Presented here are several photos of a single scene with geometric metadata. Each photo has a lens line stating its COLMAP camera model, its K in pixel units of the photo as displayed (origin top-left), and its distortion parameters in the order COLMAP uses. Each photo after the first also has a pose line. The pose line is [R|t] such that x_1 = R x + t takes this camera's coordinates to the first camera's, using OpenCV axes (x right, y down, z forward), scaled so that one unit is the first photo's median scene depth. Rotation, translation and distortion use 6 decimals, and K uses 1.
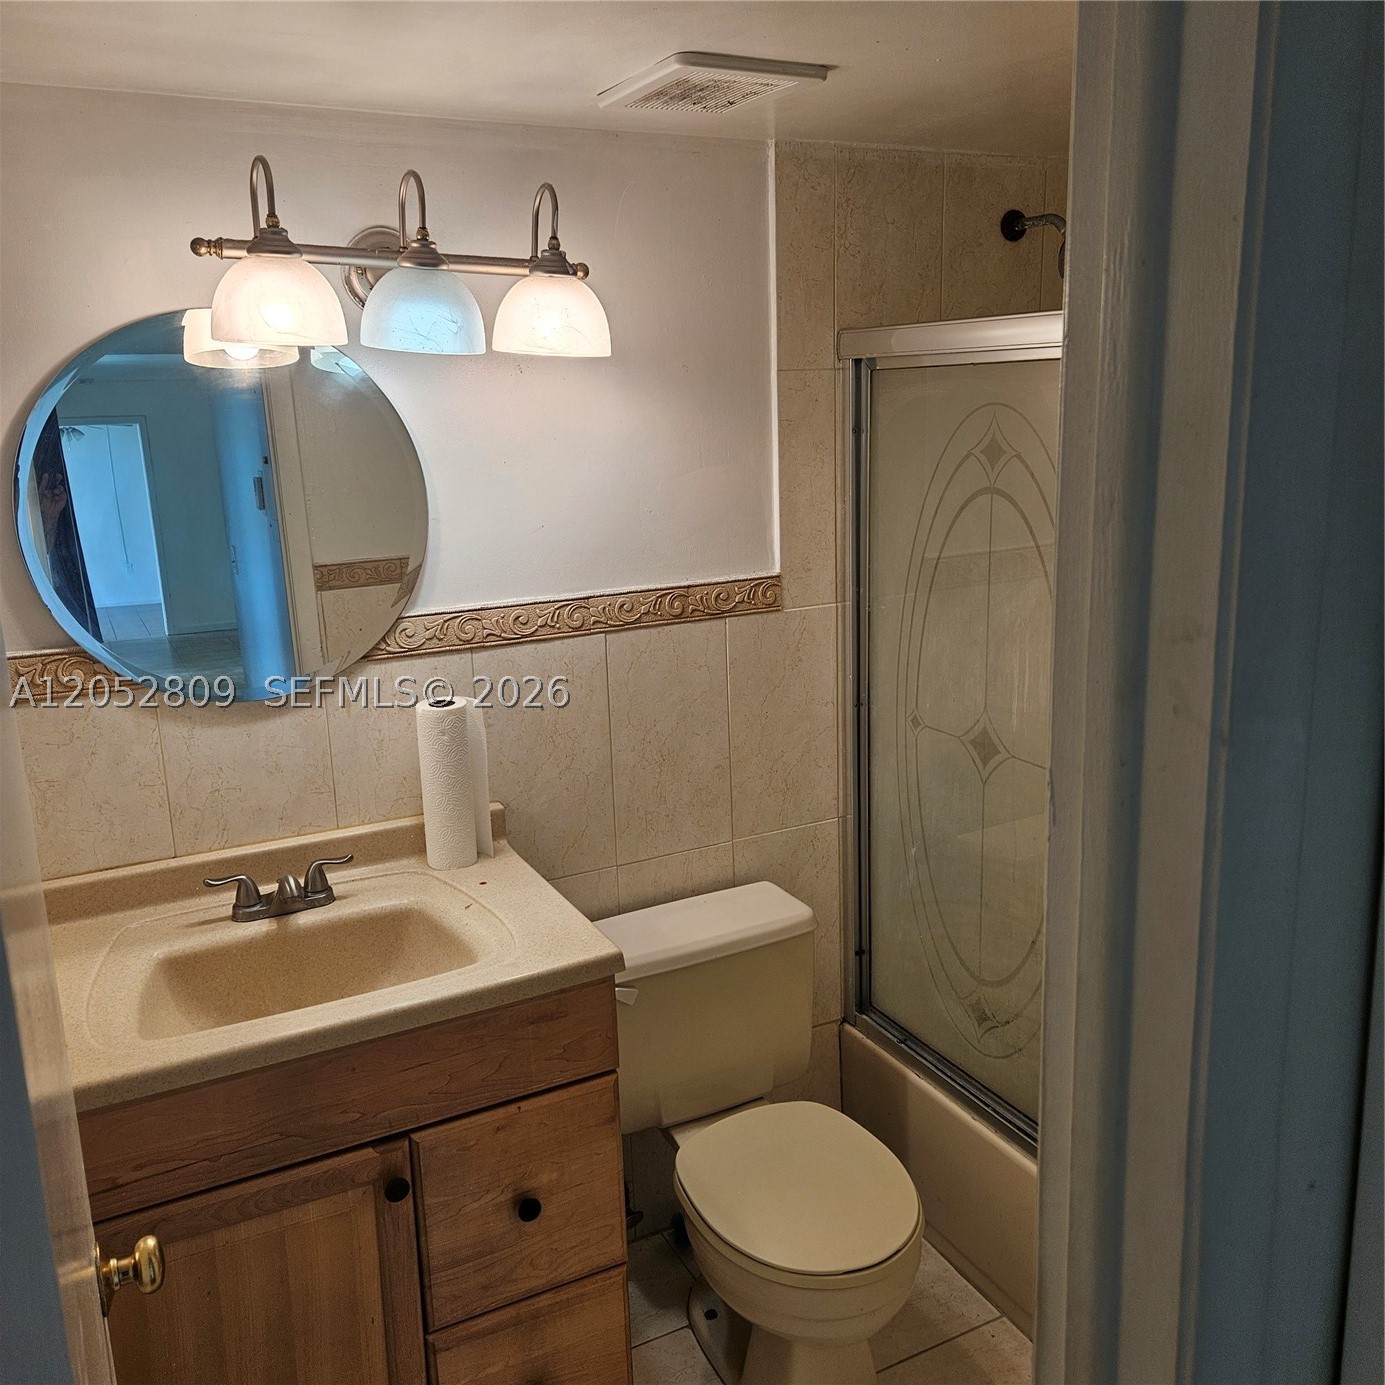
lens RADIAL K [[1237.4, 0, 704.3], [0, 1237.4, 689.0], [0, 0, 1]] dist [0.090874, -0.103260]
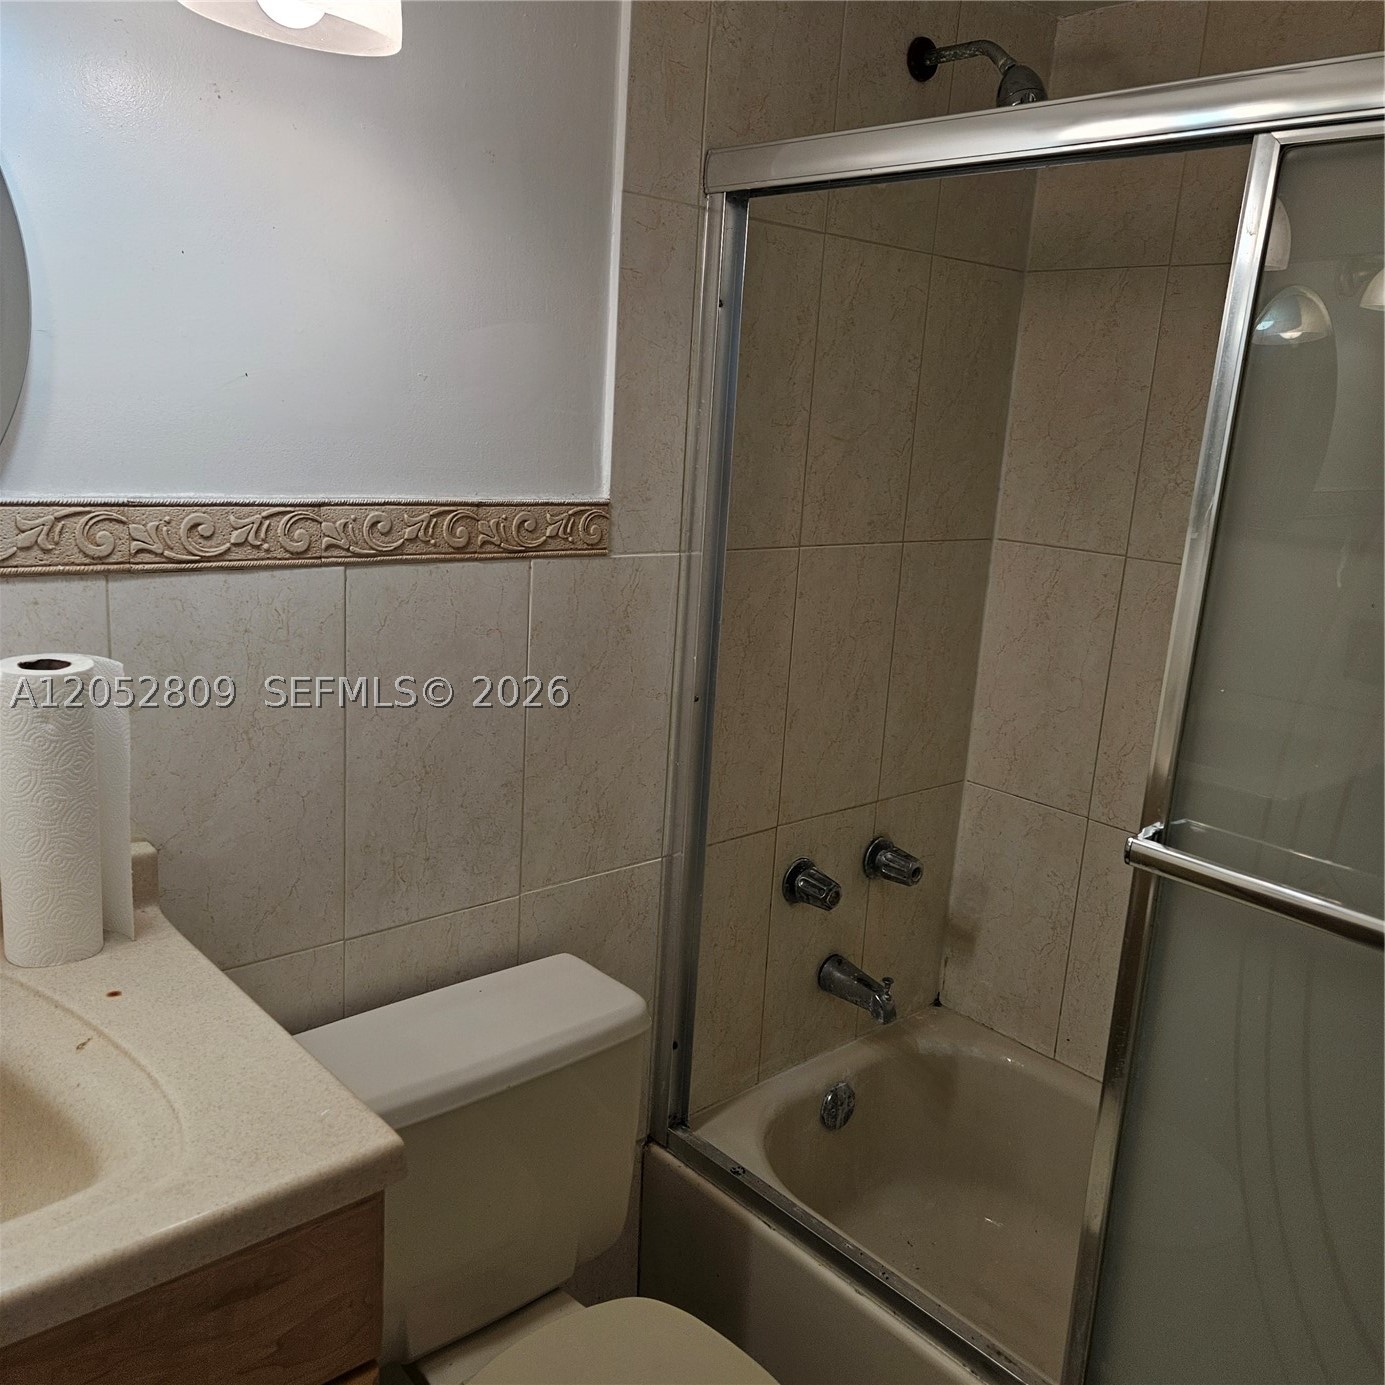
lens RADIAL K [[1244.6, 0, 692.9], [0, 1244.6, 684.0], [0, 0, 1]] dist [0.101197, -0.140009]
pose [[0.966663, 0.034279, 0.253746, -0.065666], [-0.030325, 0.999350, -0.019478, 0.019636], [-0.254249, 0.011134, 0.967075, 0.334070]]
